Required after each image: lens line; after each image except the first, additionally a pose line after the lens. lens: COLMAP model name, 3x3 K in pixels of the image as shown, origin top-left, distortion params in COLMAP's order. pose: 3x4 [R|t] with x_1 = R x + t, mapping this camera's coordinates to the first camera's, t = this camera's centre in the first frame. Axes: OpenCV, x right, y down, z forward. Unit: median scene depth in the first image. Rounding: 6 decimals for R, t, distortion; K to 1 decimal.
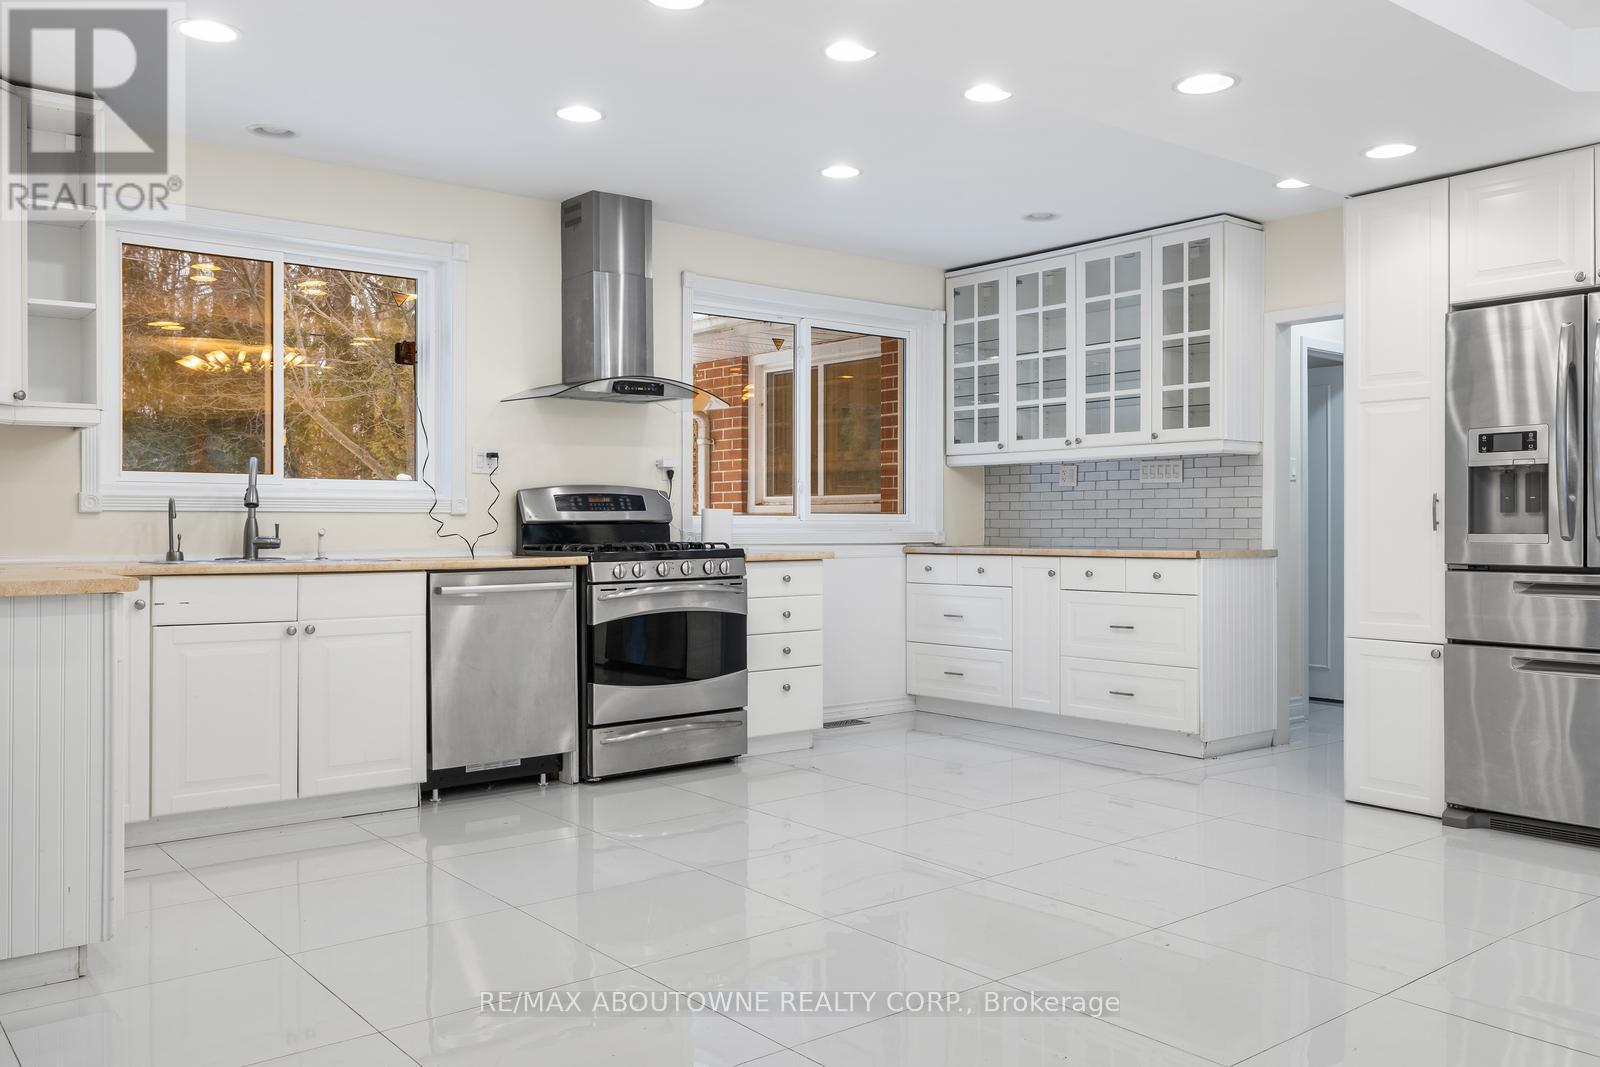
lens RADIAL K [[1285.3, 0, 824.3], [0, 1285.3, 528.6], [0, 0, 1]] dist [0.004974, -0.006850]
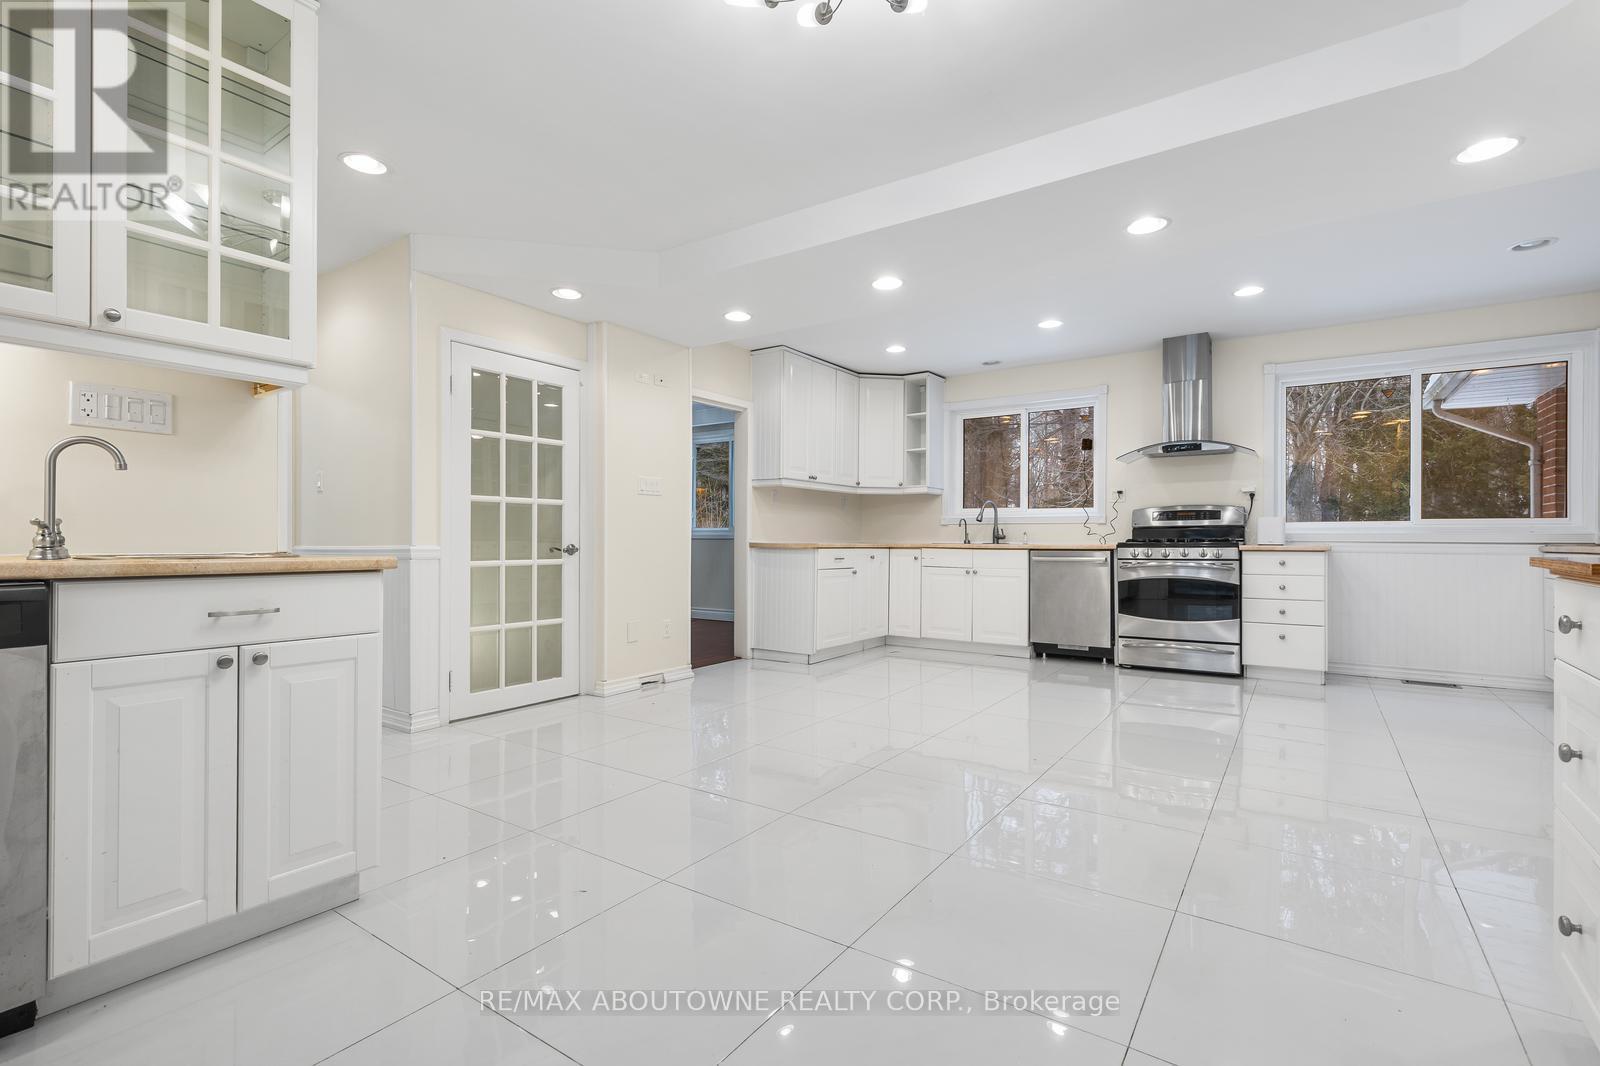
lens RADIAL K [[735.5, 0, 809.0], [0, 735.5, 533.5], [0, 0, 1]] dist [0.005319, -0.001335]
pose [[0.285931, -0.004923, -0.958238, 0.673249], [-0.005233, 0.999964, -0.006699, 0.014282], [0.958236, 0.006930, 0.285895, 0.253928]]
